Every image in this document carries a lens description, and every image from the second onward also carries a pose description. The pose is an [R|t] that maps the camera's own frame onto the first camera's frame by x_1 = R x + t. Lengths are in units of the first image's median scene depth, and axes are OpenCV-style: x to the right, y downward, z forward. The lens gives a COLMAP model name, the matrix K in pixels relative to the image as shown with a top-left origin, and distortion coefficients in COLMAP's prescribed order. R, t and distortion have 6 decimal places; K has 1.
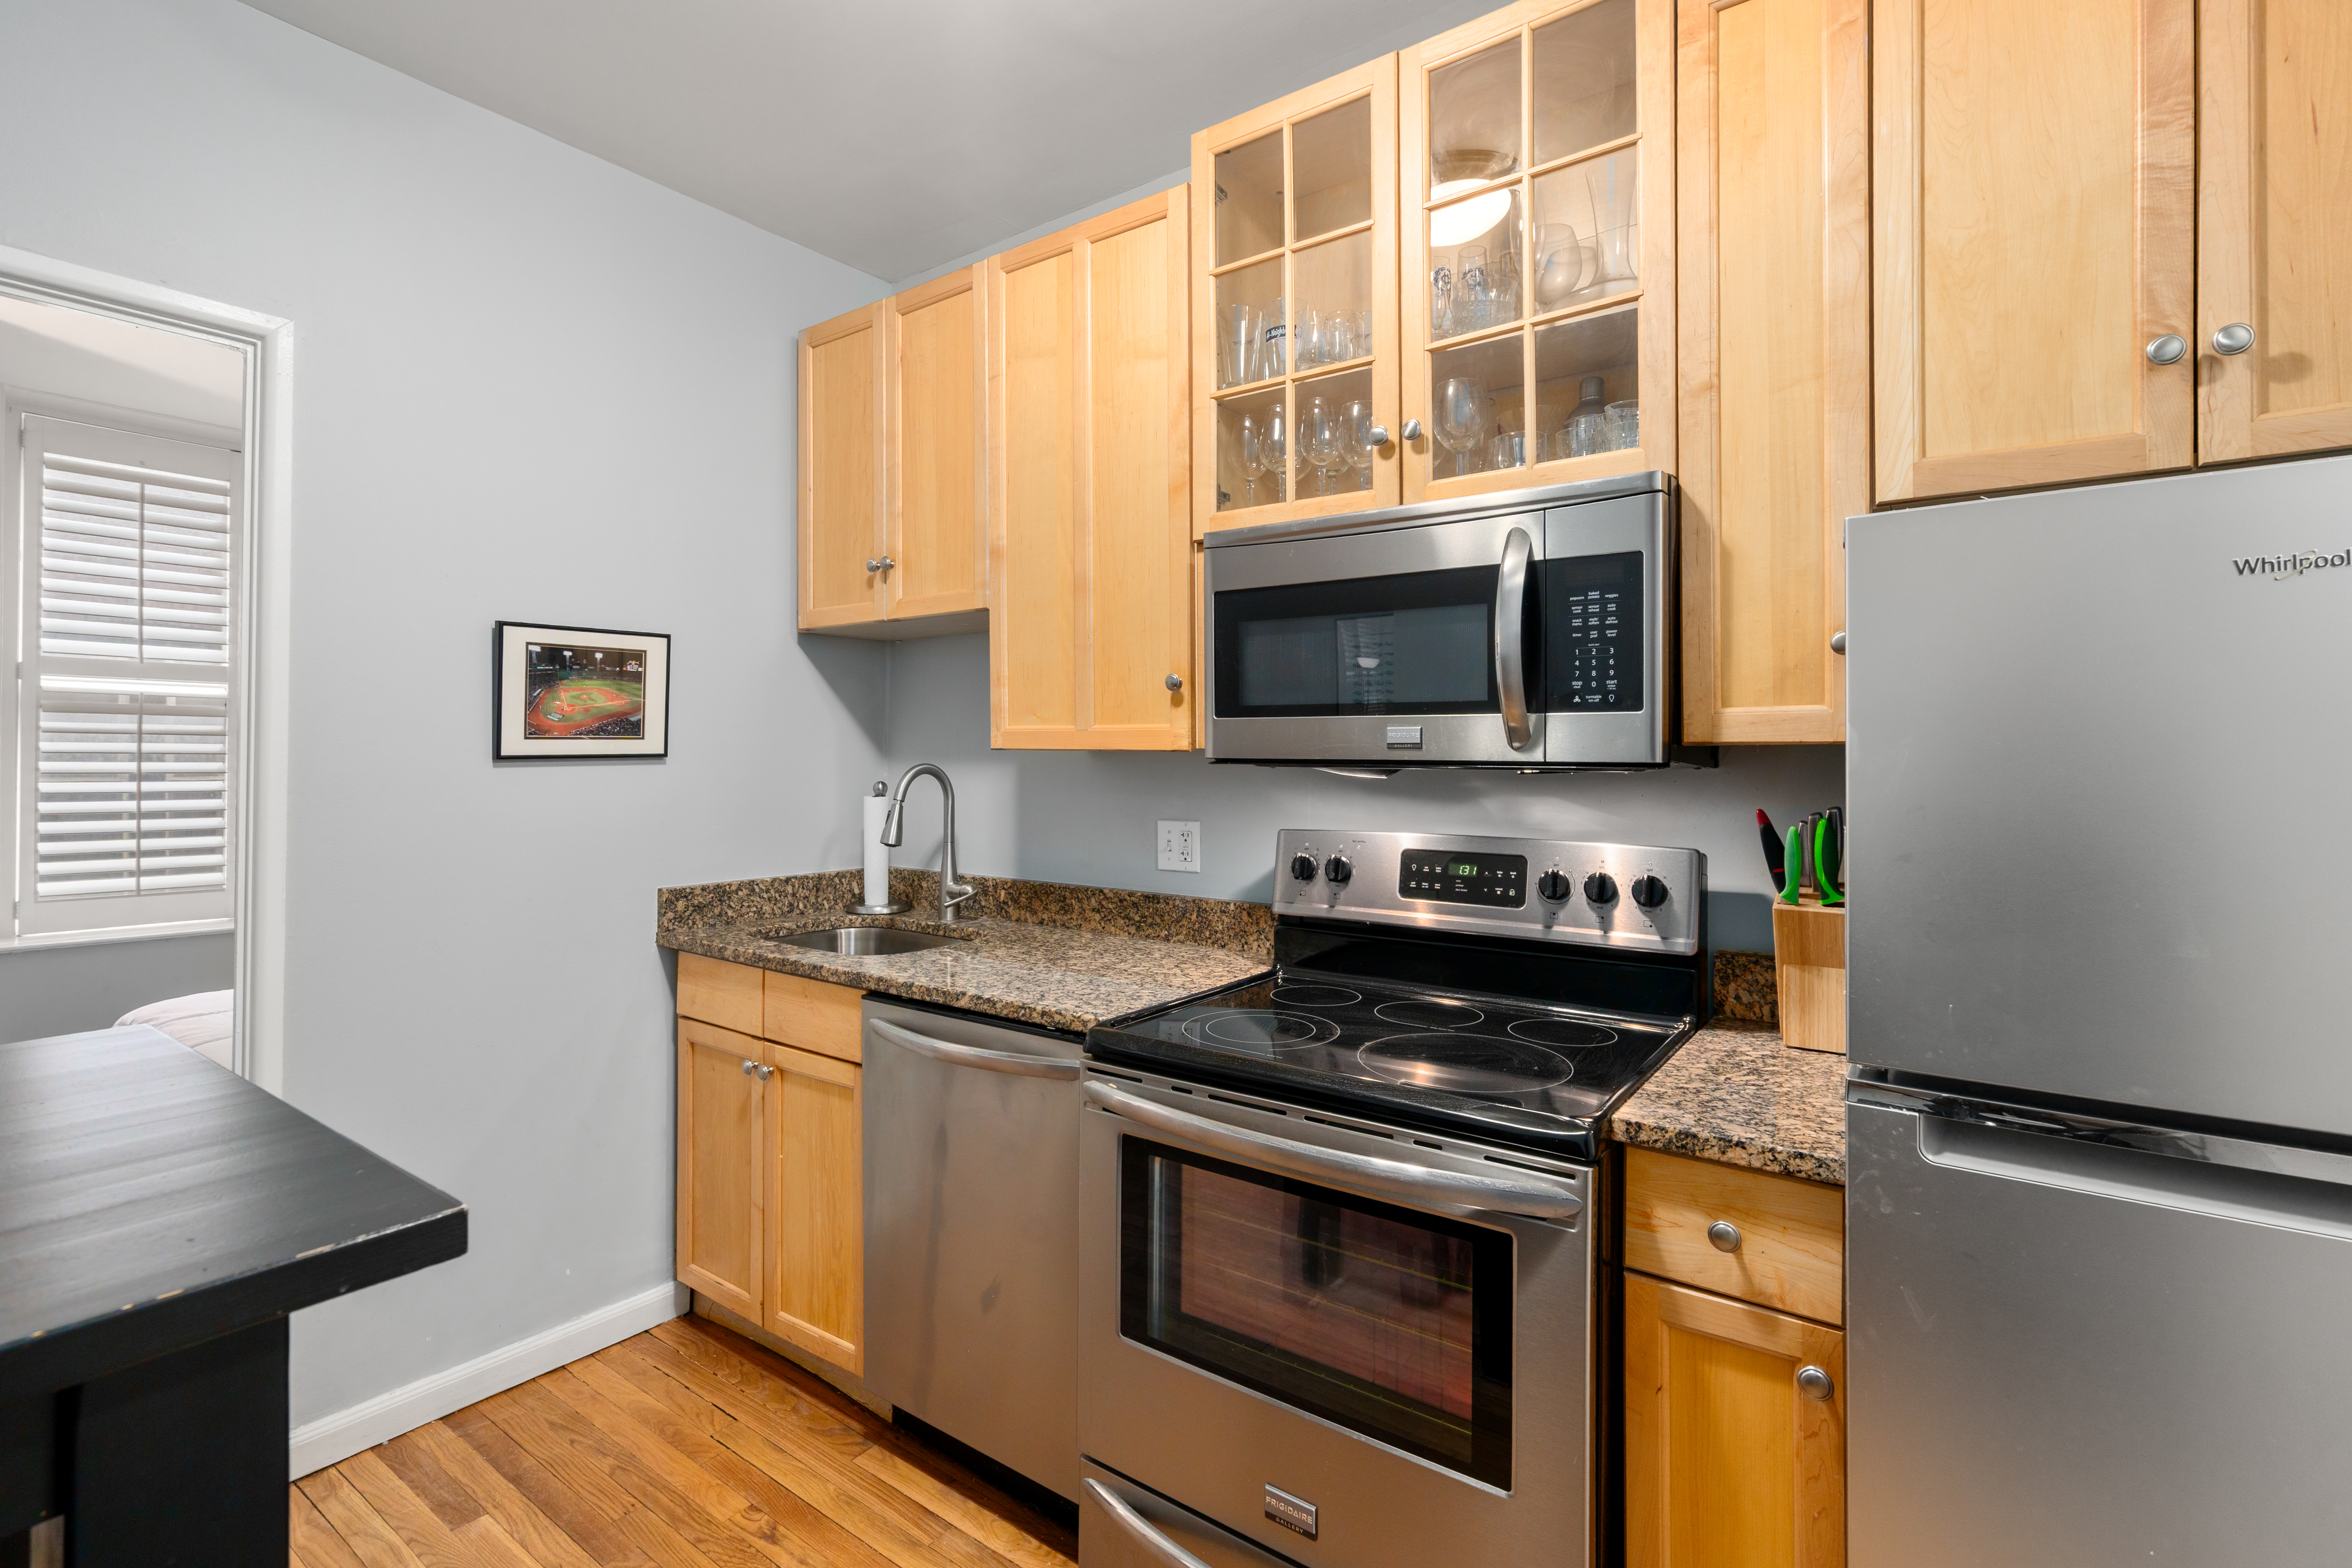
lens RADIAL K [[1081.1, 0, 1171.1], [0, 1081.1, 754.3], [0, 0, 1]] dist [-0.008249, 0.000261]
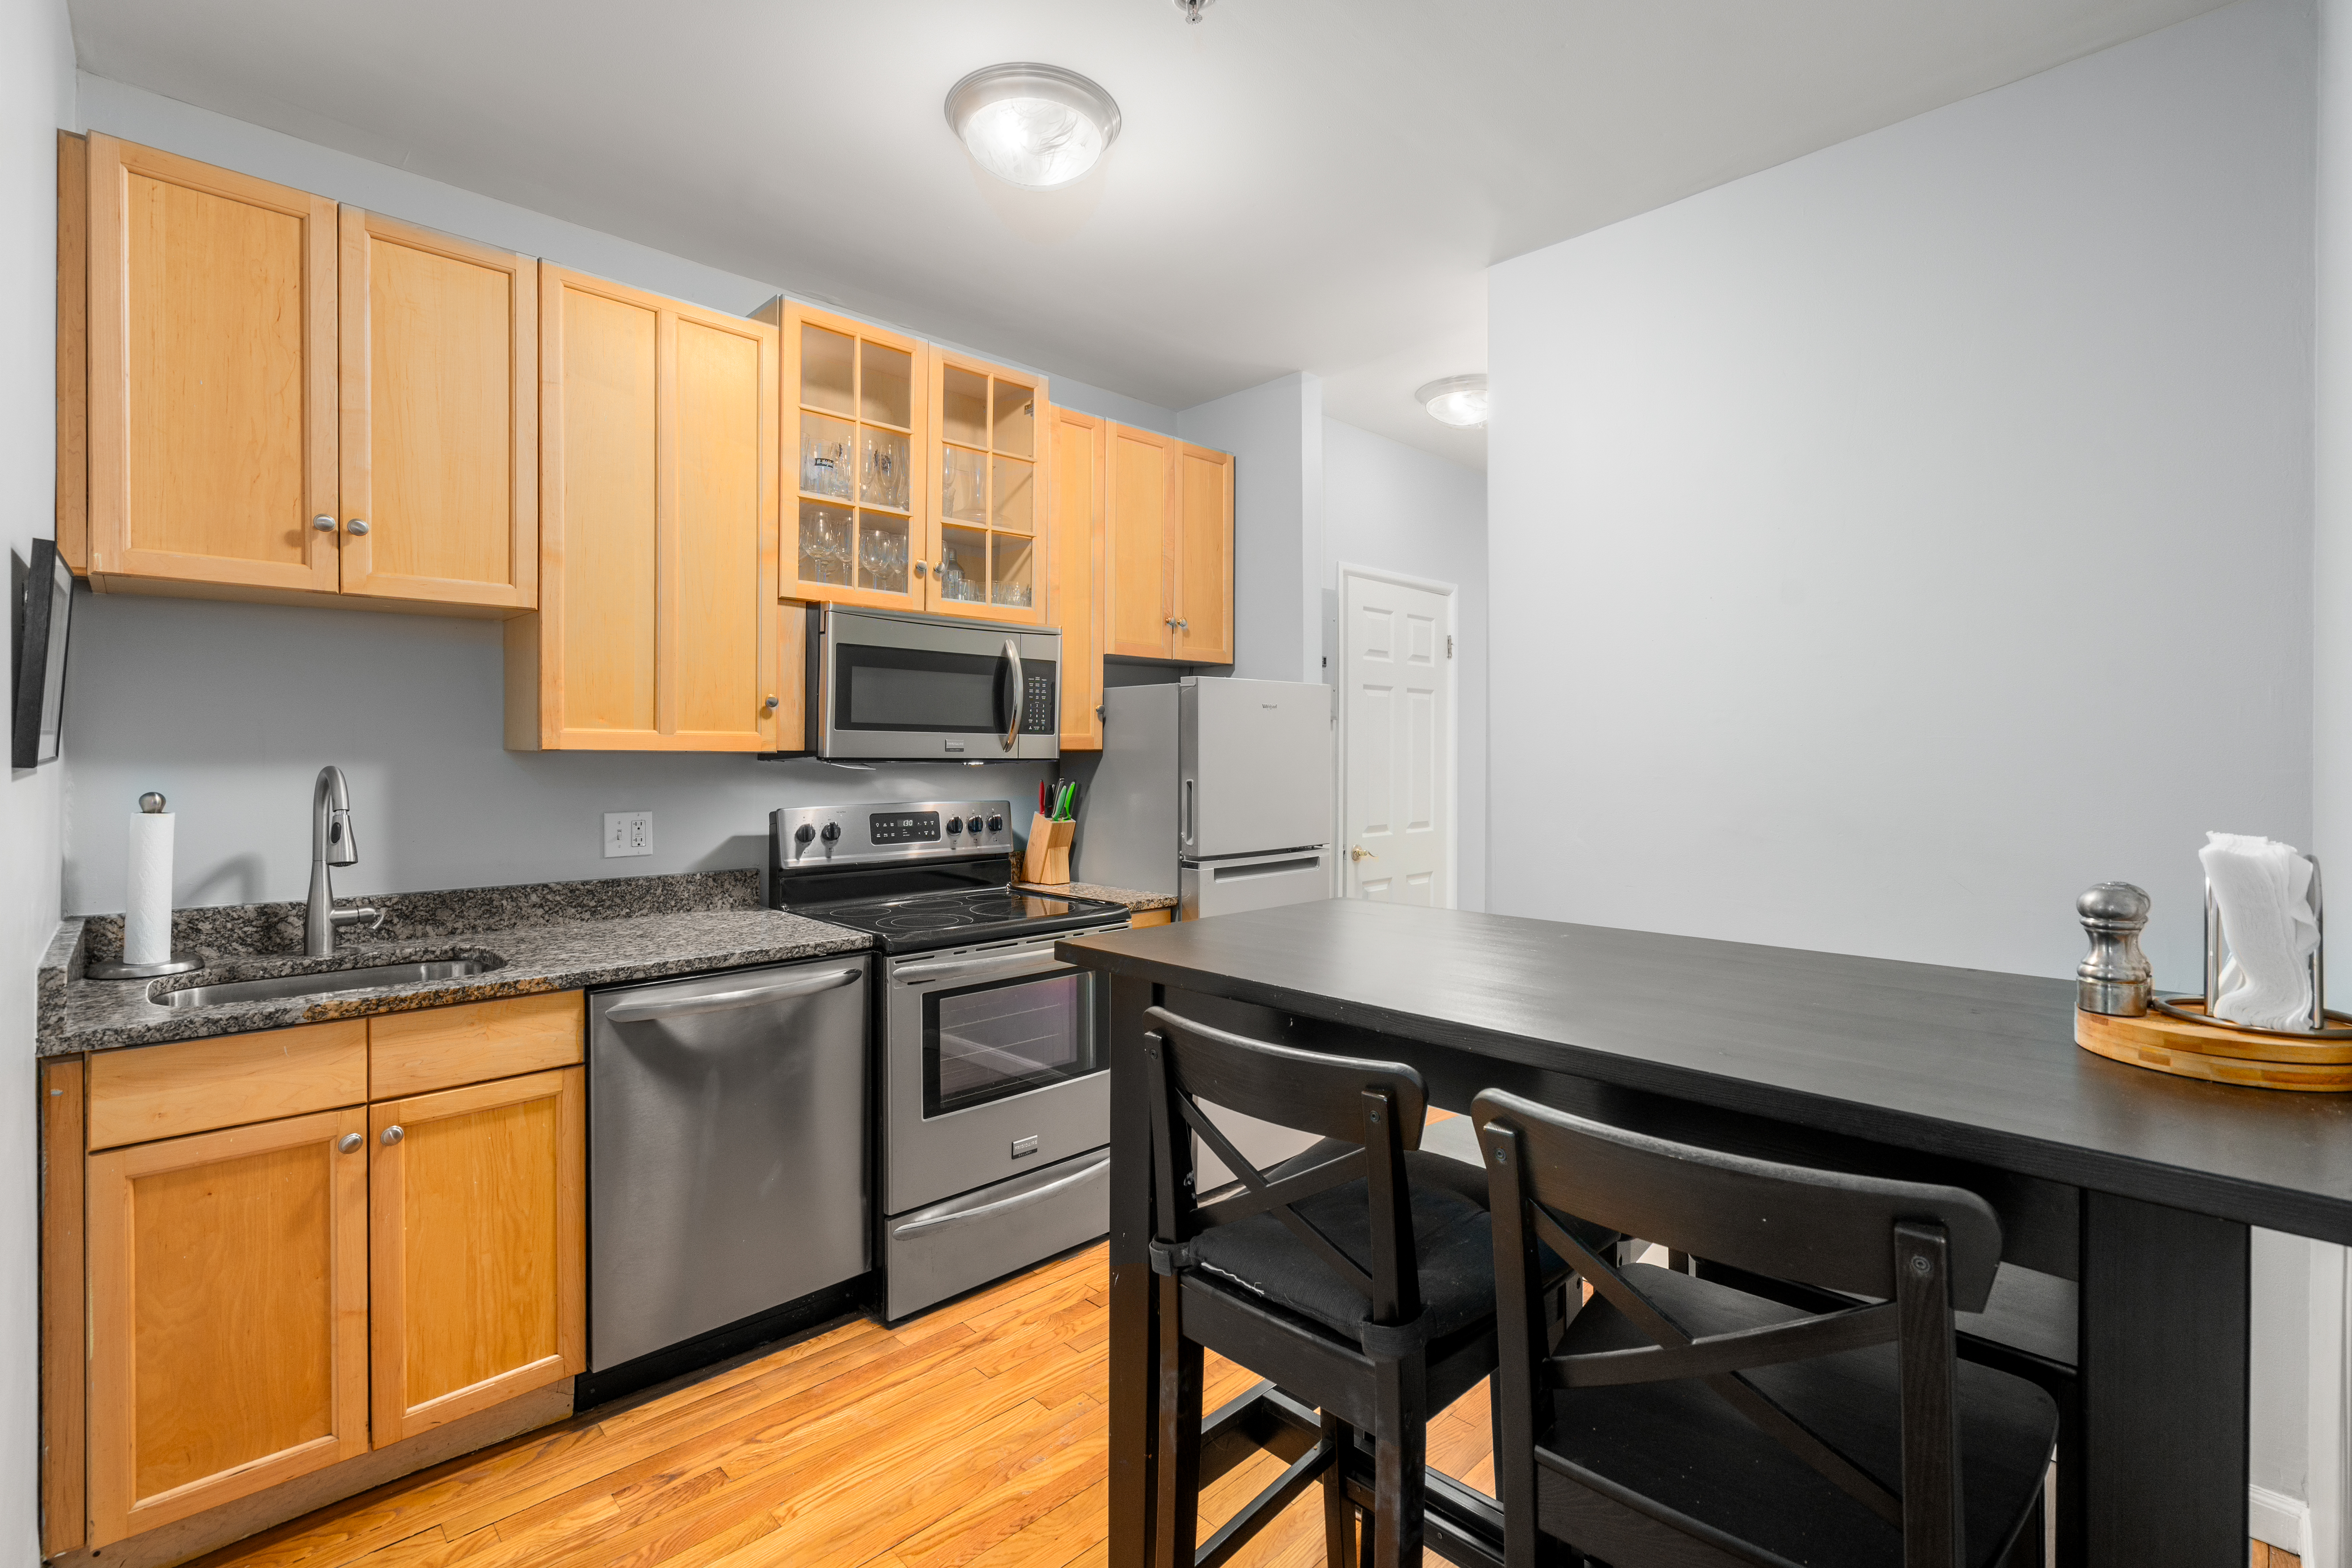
lens RADIAL K [[1081.1, 0, 1170.9], [0, 1081.1, 763.4], [0, 0, 1]] dist [-0.008249, 0.000261]
pose [[0.161912, -0.013240, 0.986716, -1.226077], [-0.005601, 0.999882, 0.014336, -0.011352], [-0.986789, -0.007848, 0.161819, 0.300933]]
